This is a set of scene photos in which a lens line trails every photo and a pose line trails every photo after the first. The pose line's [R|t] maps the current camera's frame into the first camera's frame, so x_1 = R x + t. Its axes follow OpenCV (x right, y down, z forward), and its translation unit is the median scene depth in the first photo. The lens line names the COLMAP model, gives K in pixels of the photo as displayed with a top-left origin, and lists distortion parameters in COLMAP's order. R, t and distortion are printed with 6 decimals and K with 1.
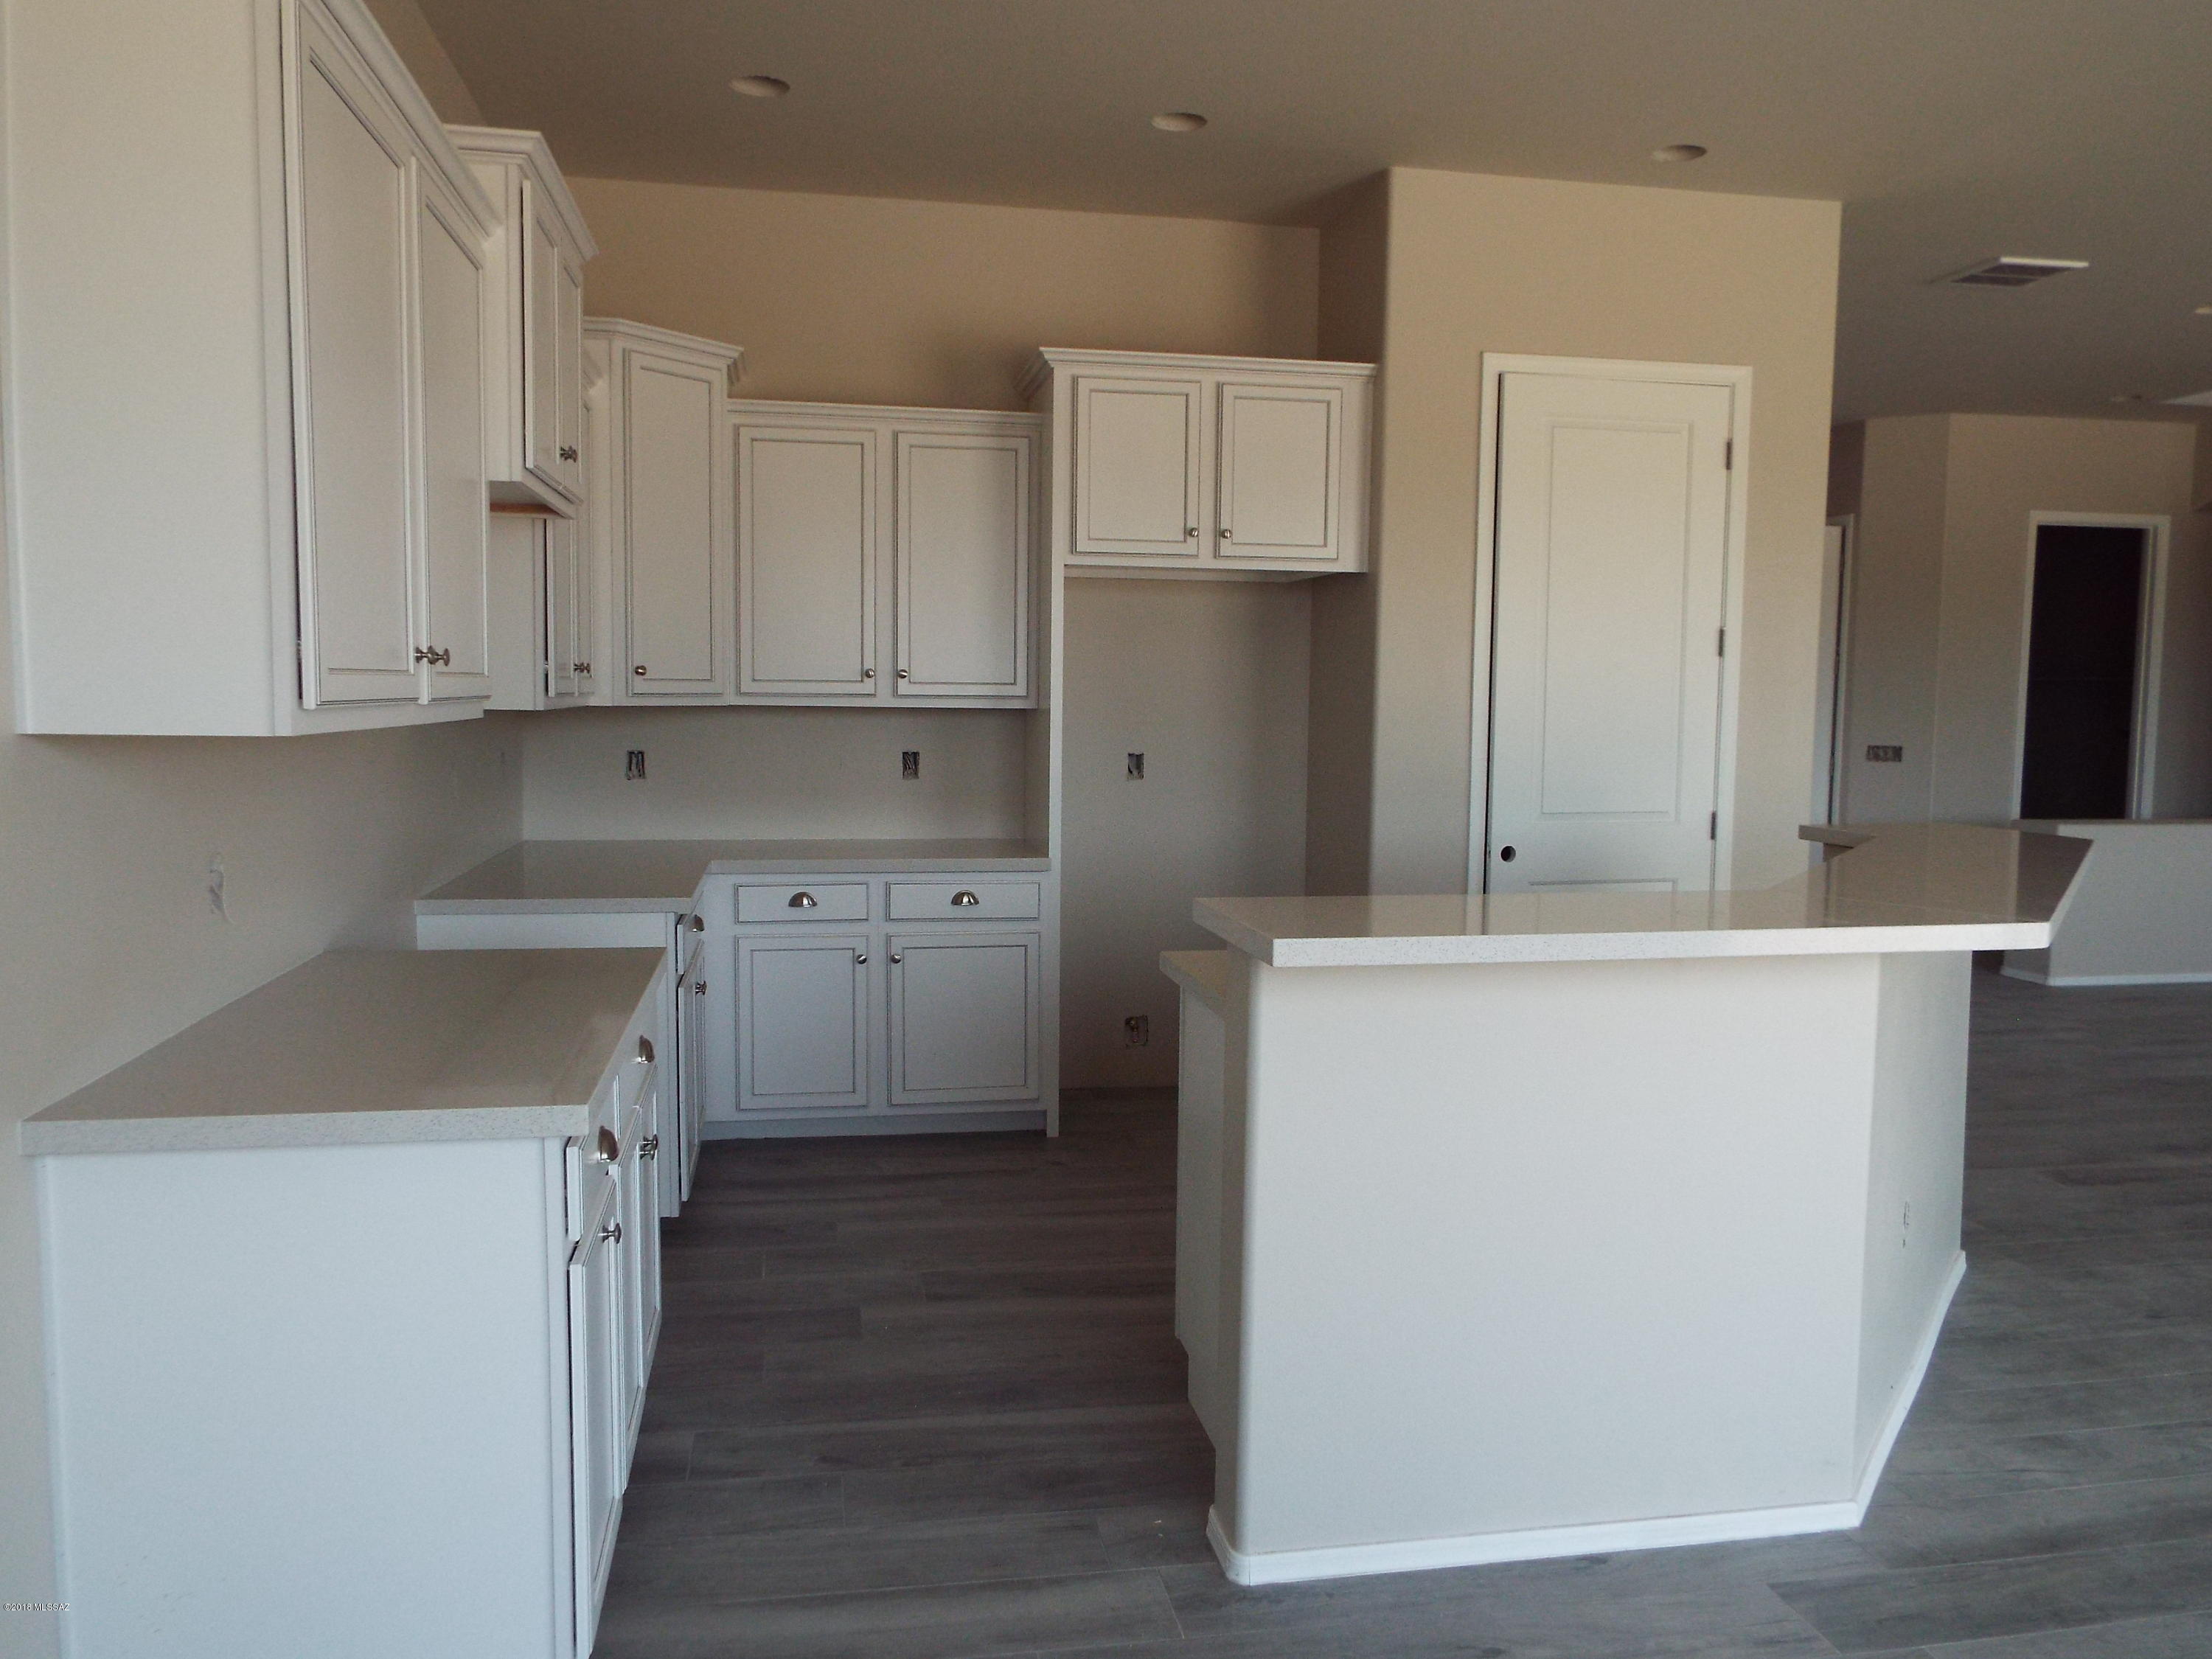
lens RADIAL K [[1630.9, 0, 1109.6], [0, 1630.9, 831.7], [0, 0, 1]] dist [-0.017094, 0.021149]
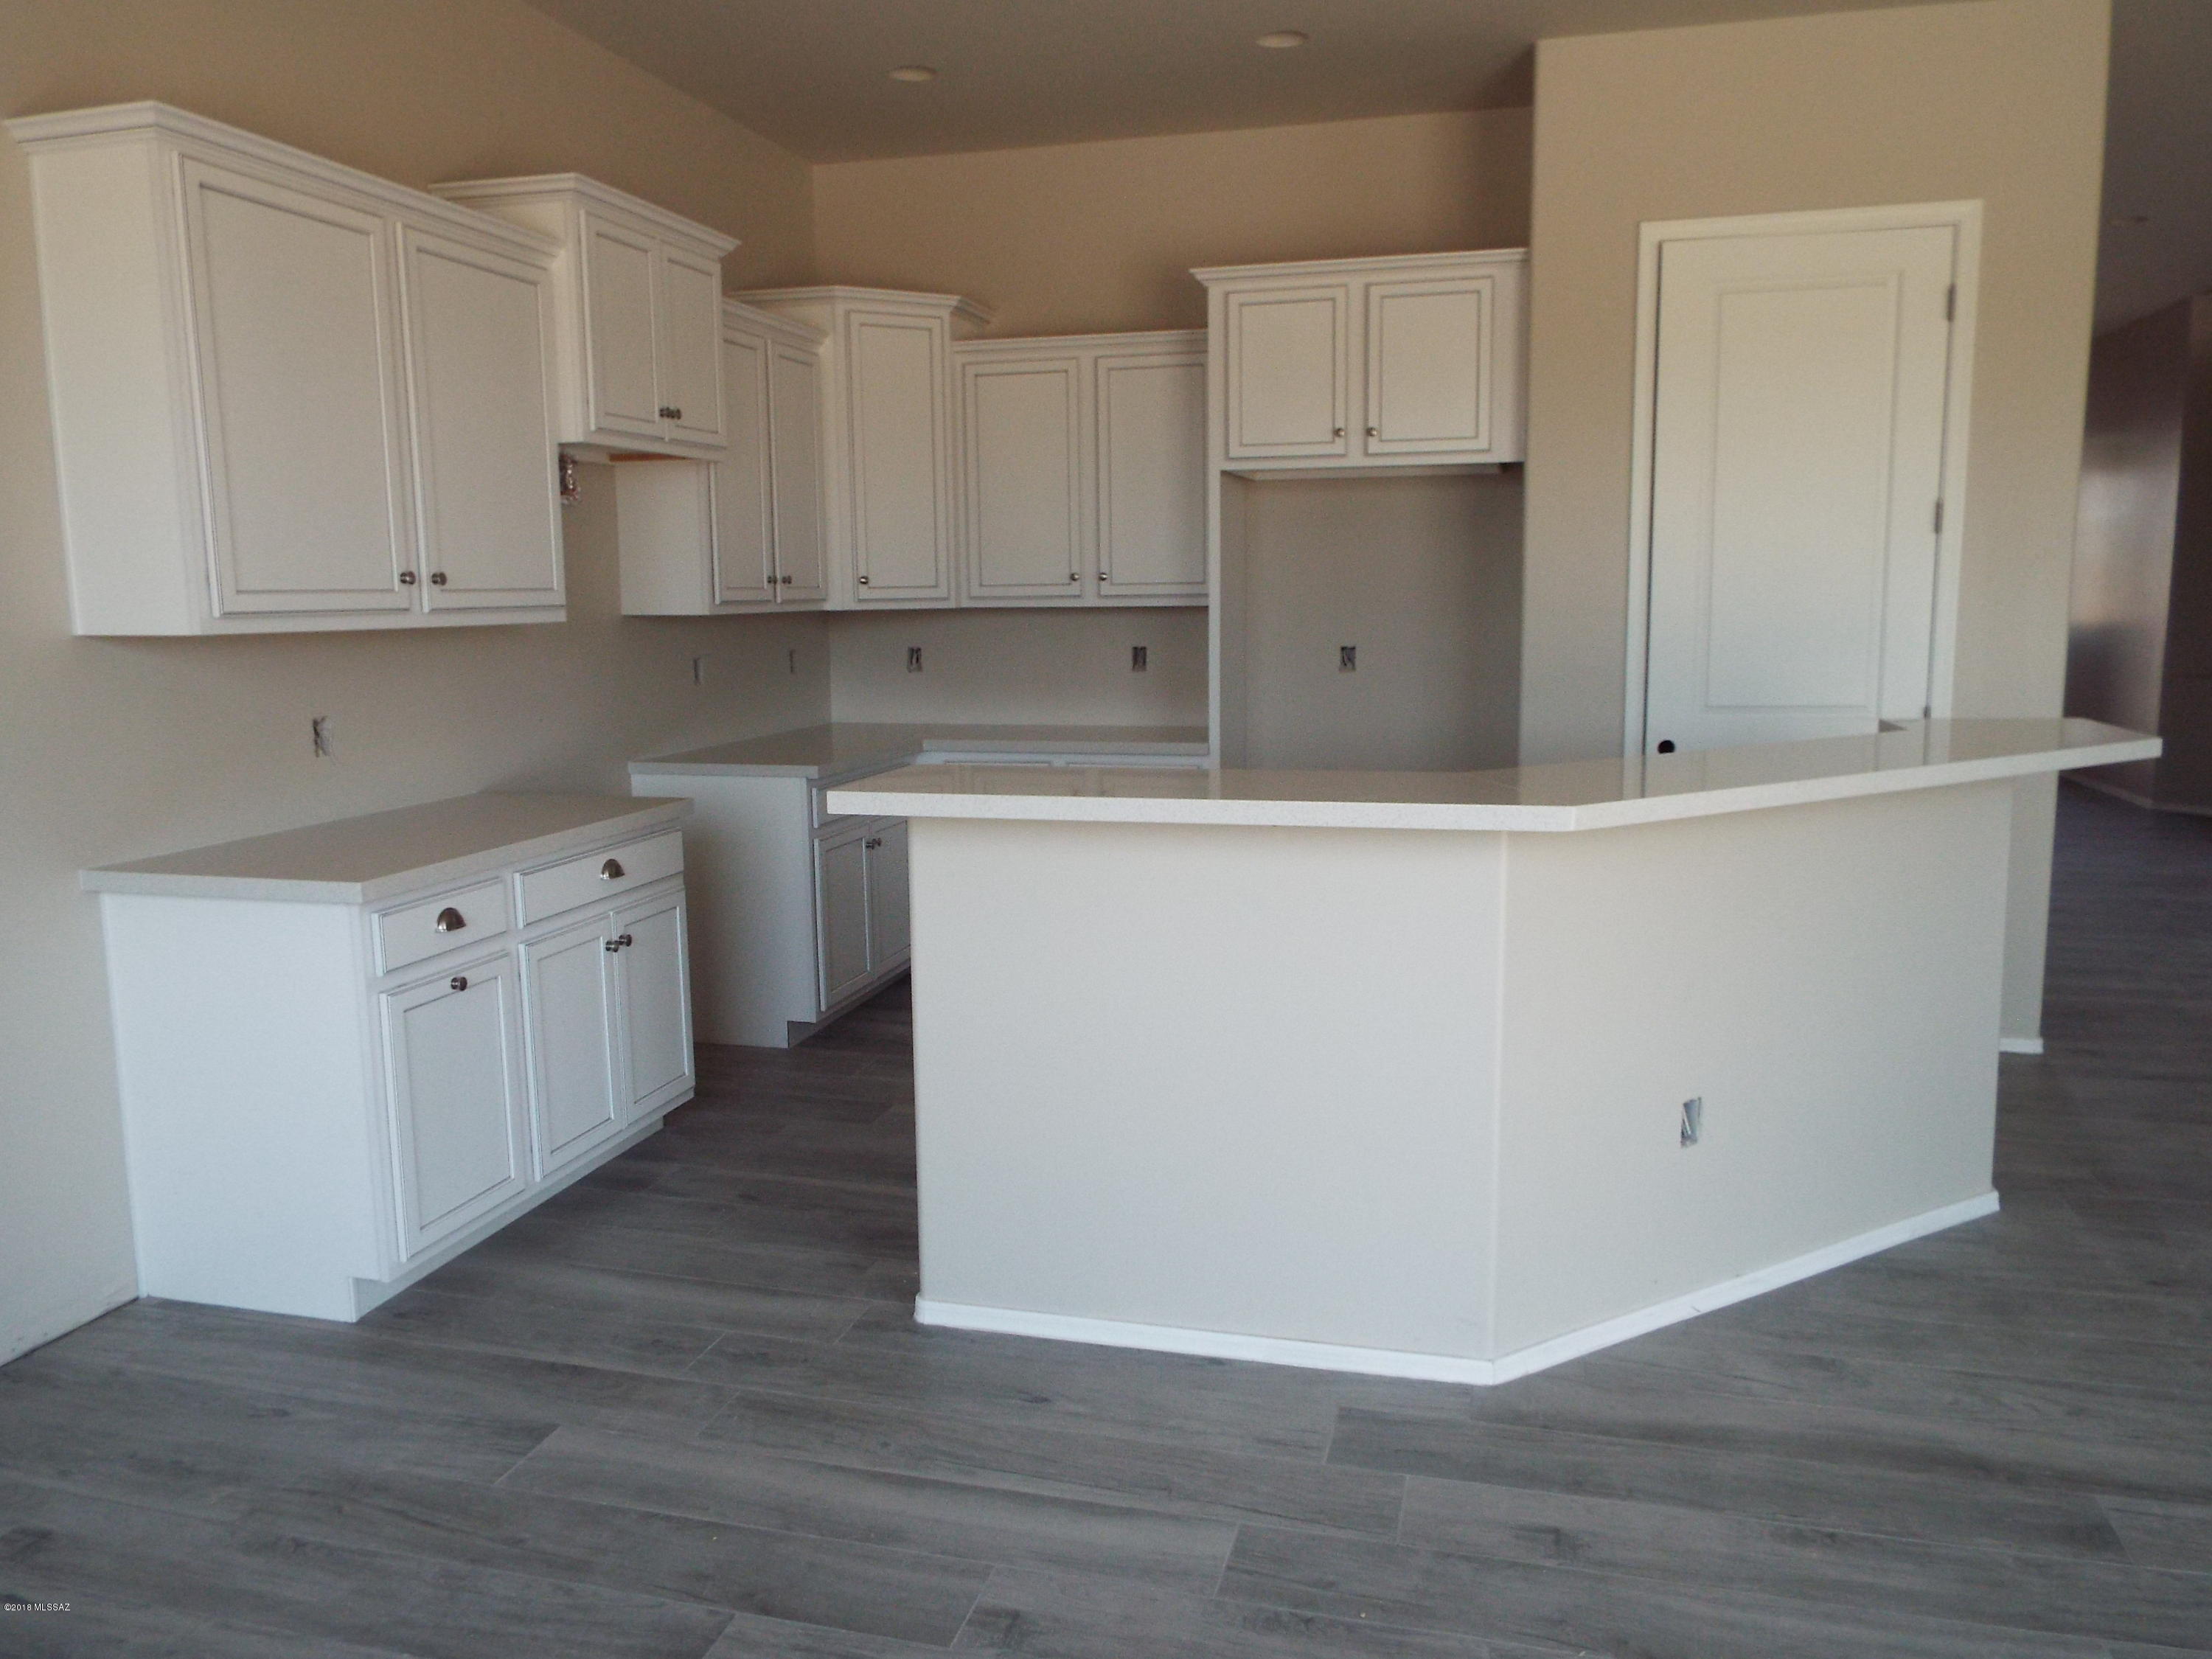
lens RADIAL K [[1630.9, 0, 1109.6], [0, 1630.9, 831.7], [0, 0, 1]] dist [-0.017094, 0.021149]
pose [[0.901050, 0.041320, -0.431743, 0.378332], [-0.014847, 0.997807, 0.064509, 0.005818], [0.433461, -0.051716, 0.899687, -0.013813]]
